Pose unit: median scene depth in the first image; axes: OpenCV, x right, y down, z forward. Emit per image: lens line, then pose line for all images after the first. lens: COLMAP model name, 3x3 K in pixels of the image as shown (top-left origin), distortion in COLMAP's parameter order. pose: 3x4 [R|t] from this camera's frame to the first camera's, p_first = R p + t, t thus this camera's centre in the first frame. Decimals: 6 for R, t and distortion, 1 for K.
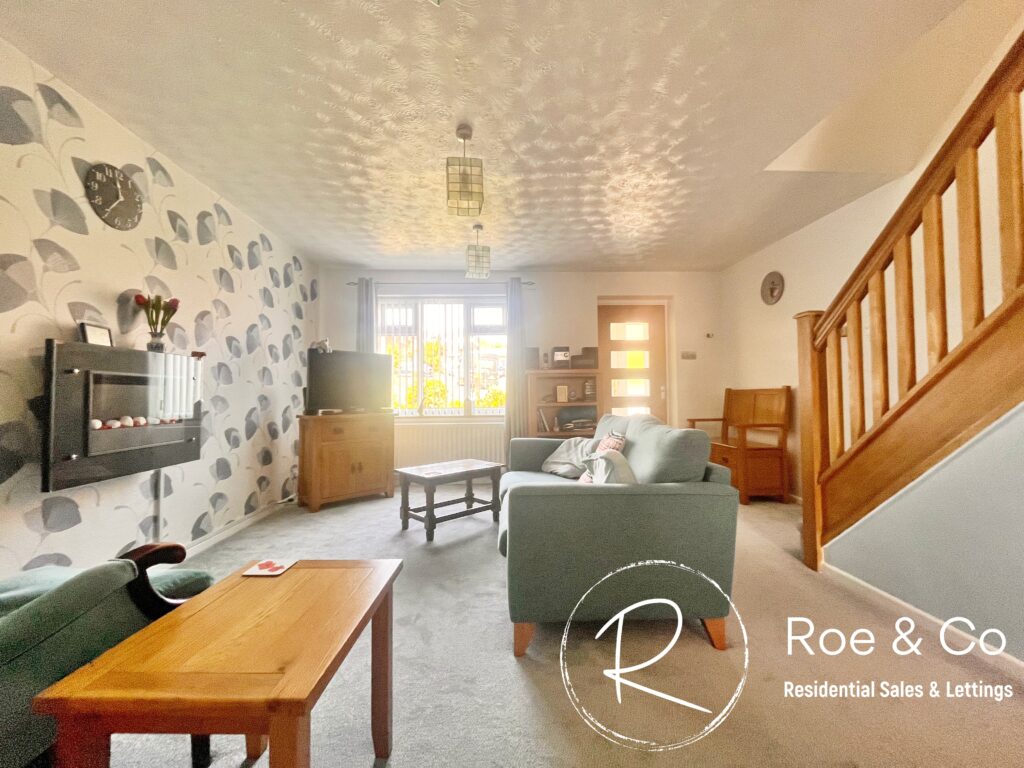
lens RADIAL K [[414.8, 0, 511.1], [0, 414.8, 380.7], [0, 0, 1]] dist [-0.000166, -0.001121]
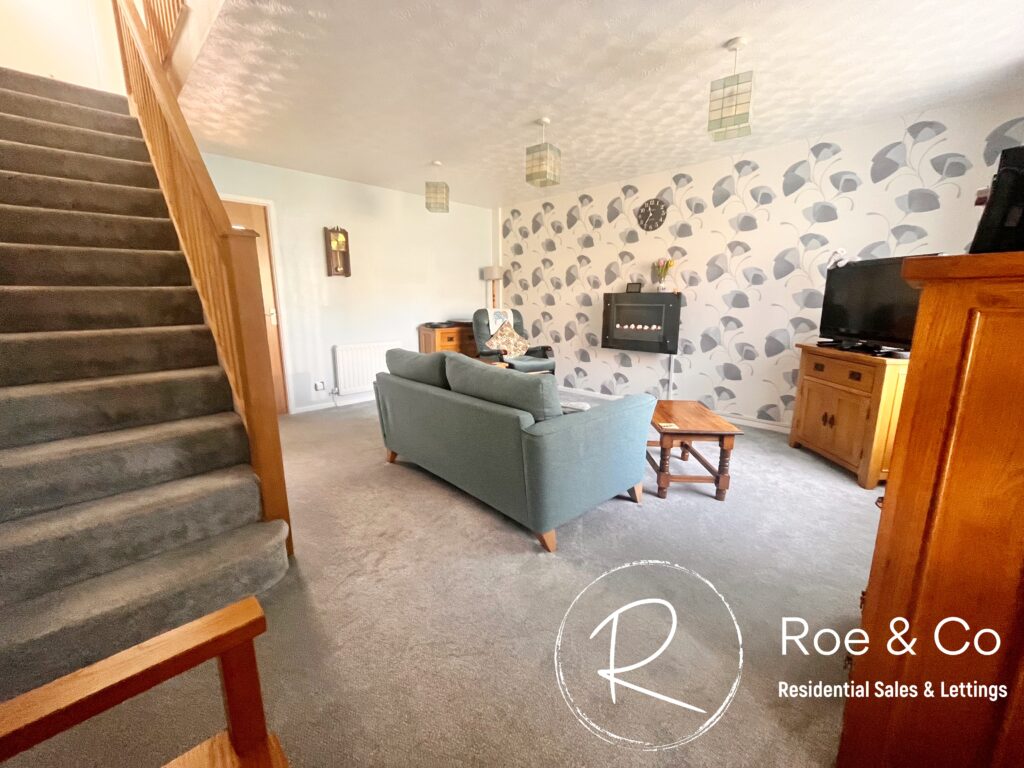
lens RADIAL K [[414.8, 0, 511.6], [0, 414.8, 382.1], [0, 0, 1]] dist [-0.000166, -0.001121]
pose [[-0.731151, 0.142467, -0.667174, 1.025259], [0.030146, 0.983744, 0.177029, -0.019258], [0.681549, 0.109322, -0.723560, 2.122179]]
